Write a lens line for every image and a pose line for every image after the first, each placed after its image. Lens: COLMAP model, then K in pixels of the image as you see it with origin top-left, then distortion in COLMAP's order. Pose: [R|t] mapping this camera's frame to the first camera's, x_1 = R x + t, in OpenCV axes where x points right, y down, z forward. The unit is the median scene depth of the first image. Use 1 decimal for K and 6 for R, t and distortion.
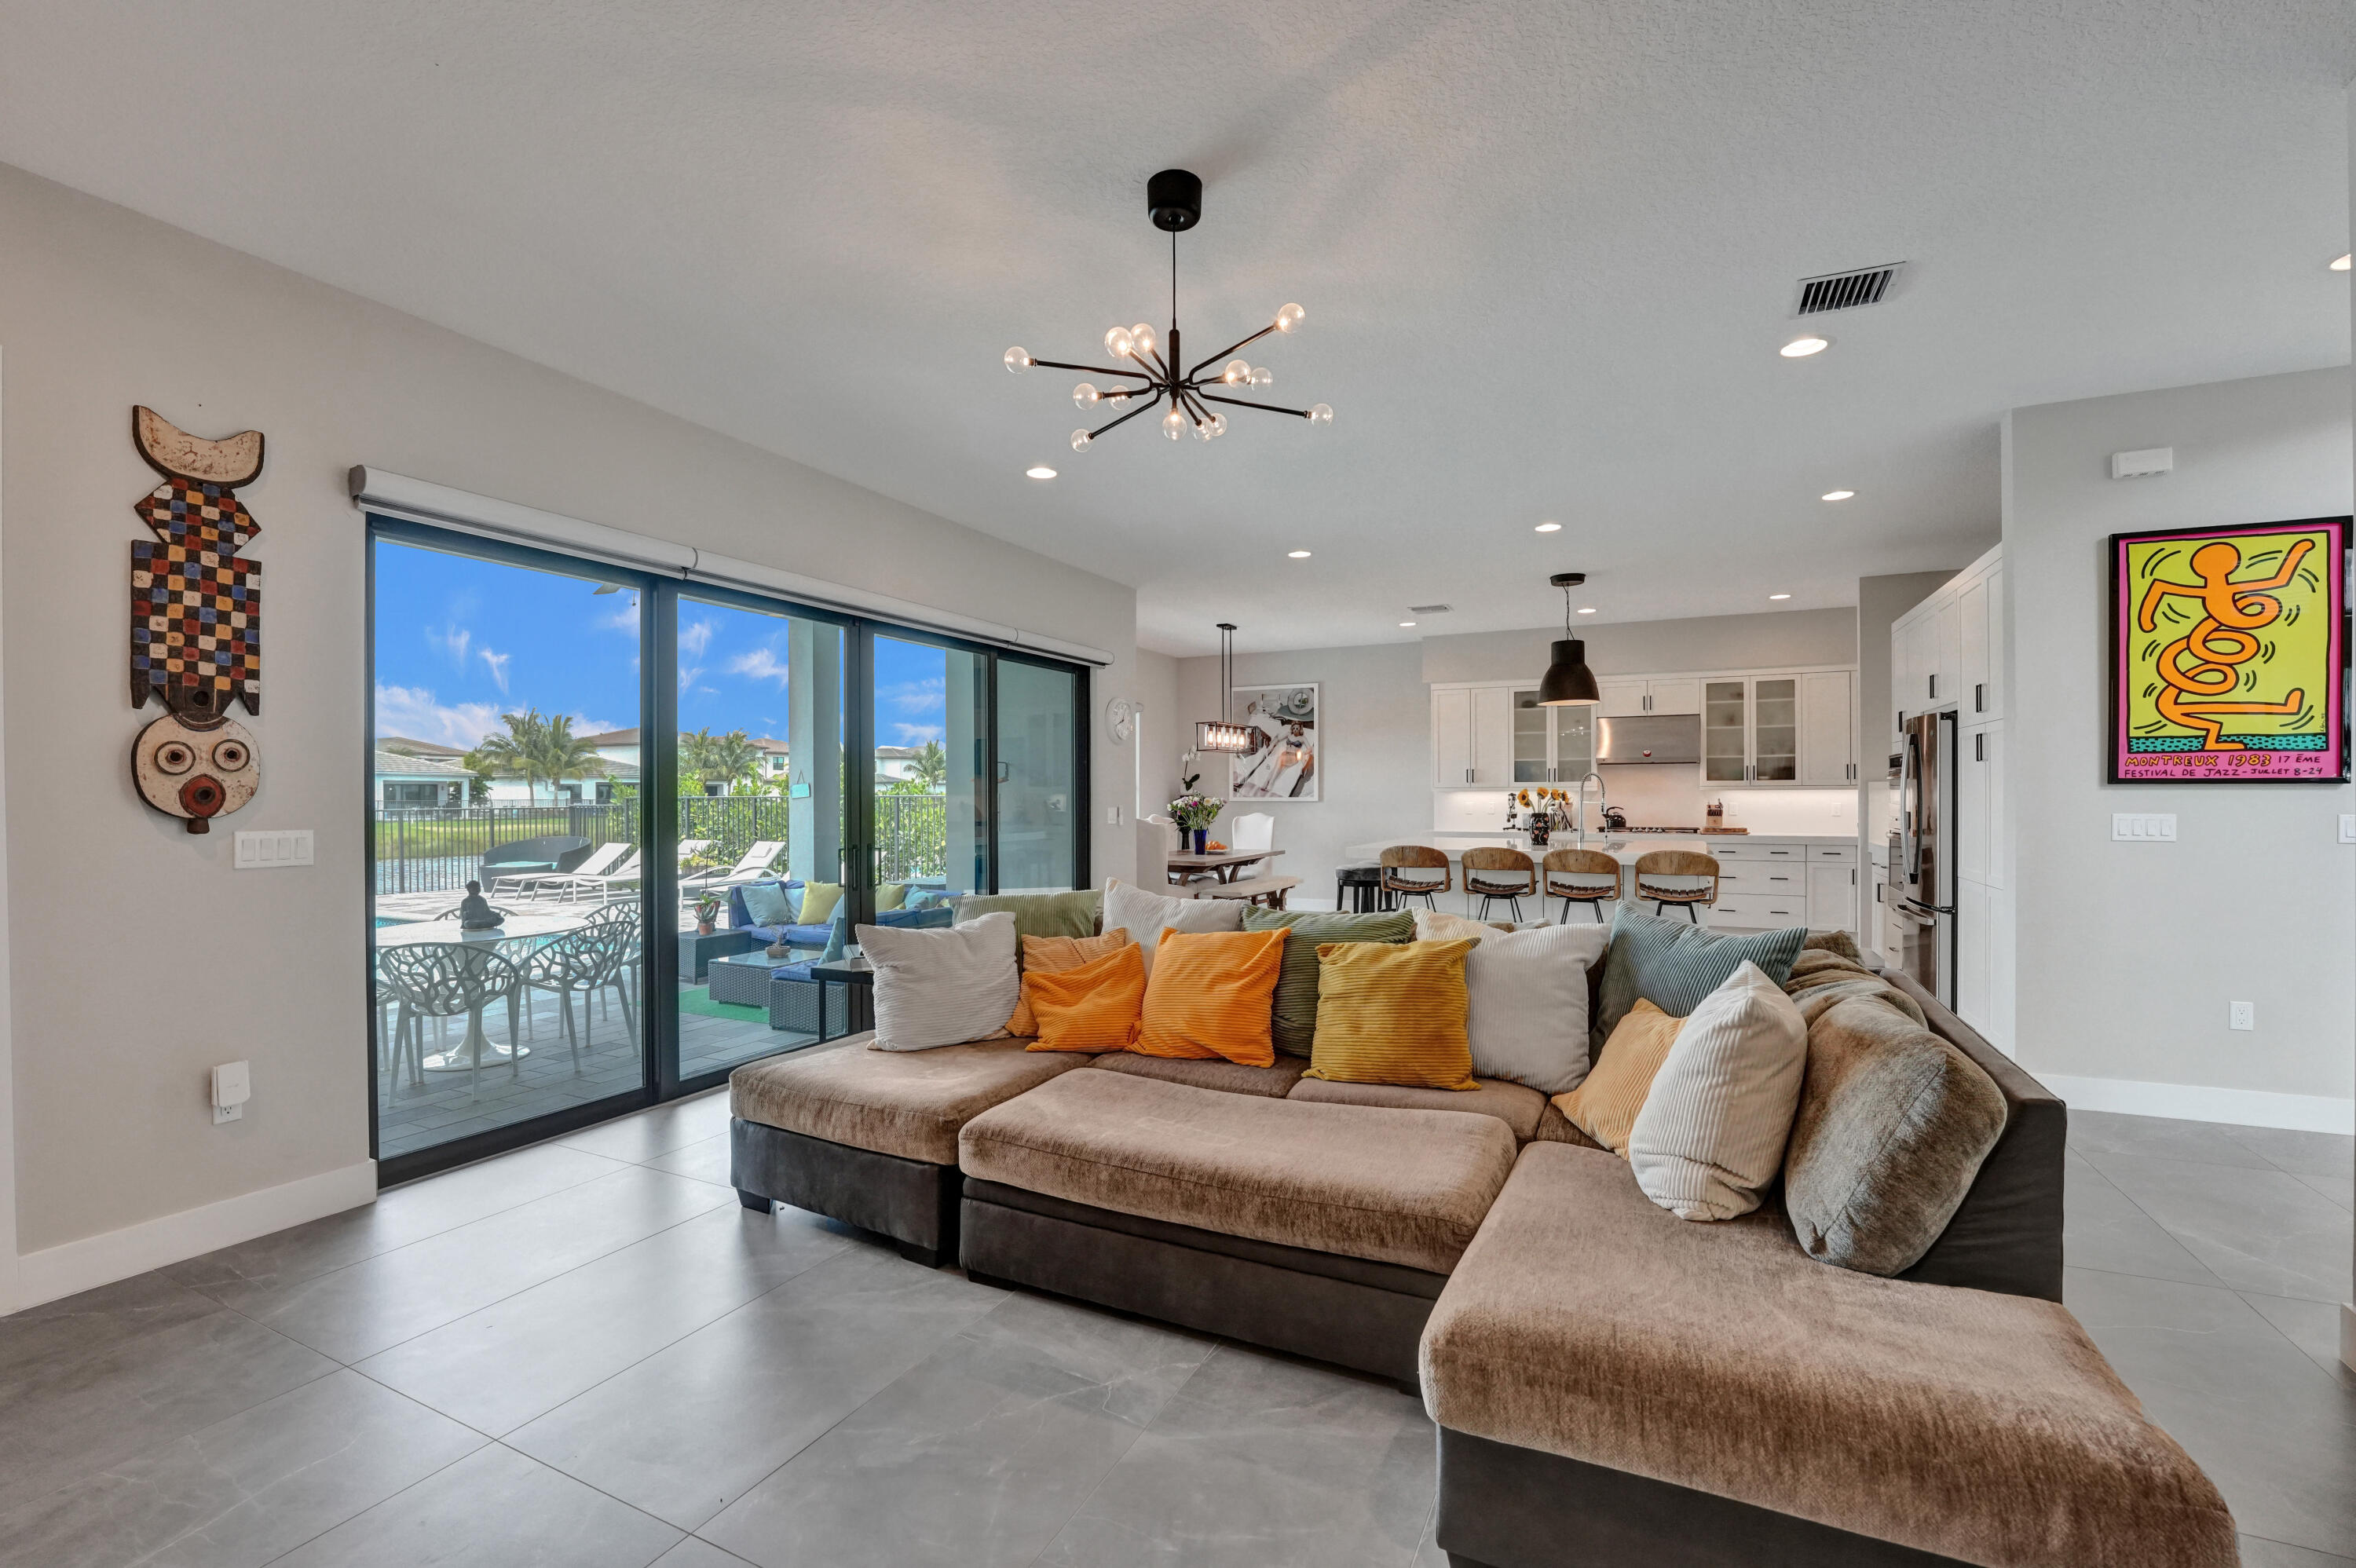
lens RADIAL K [[1006.8, 0, 1178.0], [0, 1006.8, 784.0], [0, 0, 1]] dist [0.000186, 0.000004]
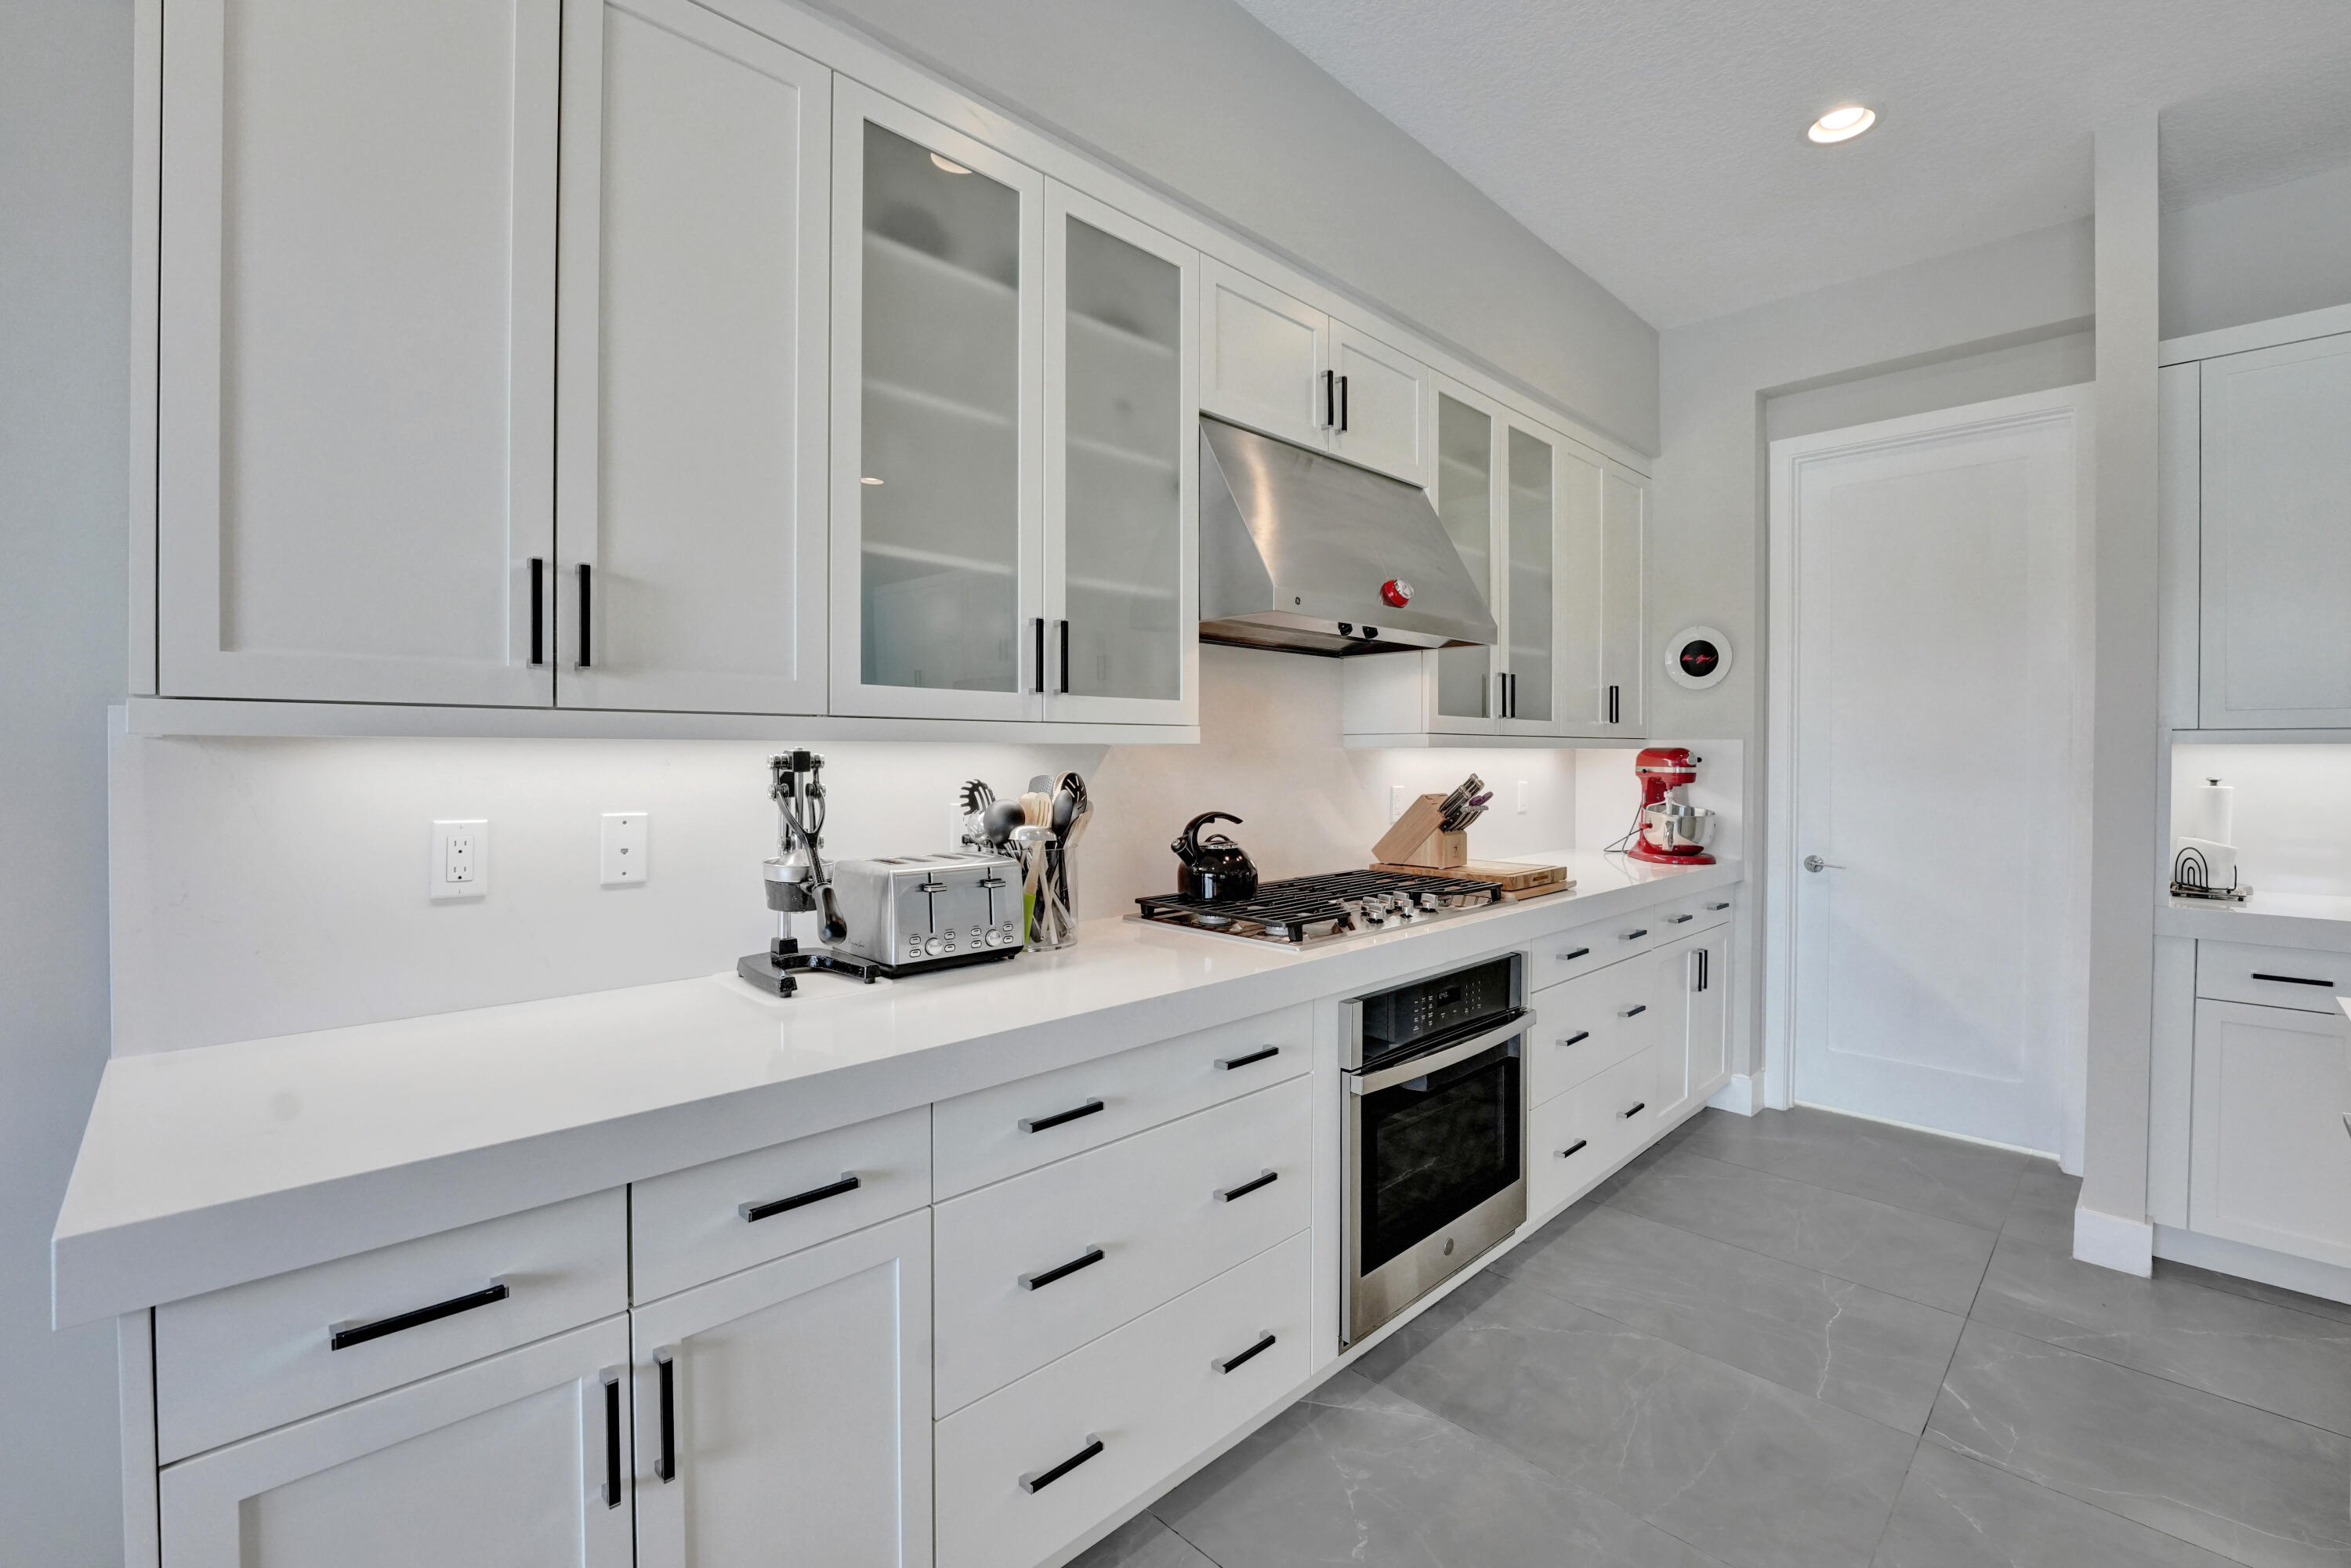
lens RADIAL K [[1004.7, 0, 1175.5], [0, 1004.7, 784.0], [0, 0, 1]] dist [0.000186, 0.000004]
pose [[0.330548, -0.017664, 0.943624, 0.204126], [-0.003829, 0.999791, 0.020057, 0.010384], [-0.943782, -0.010243, 0.330411, 0.915912]]
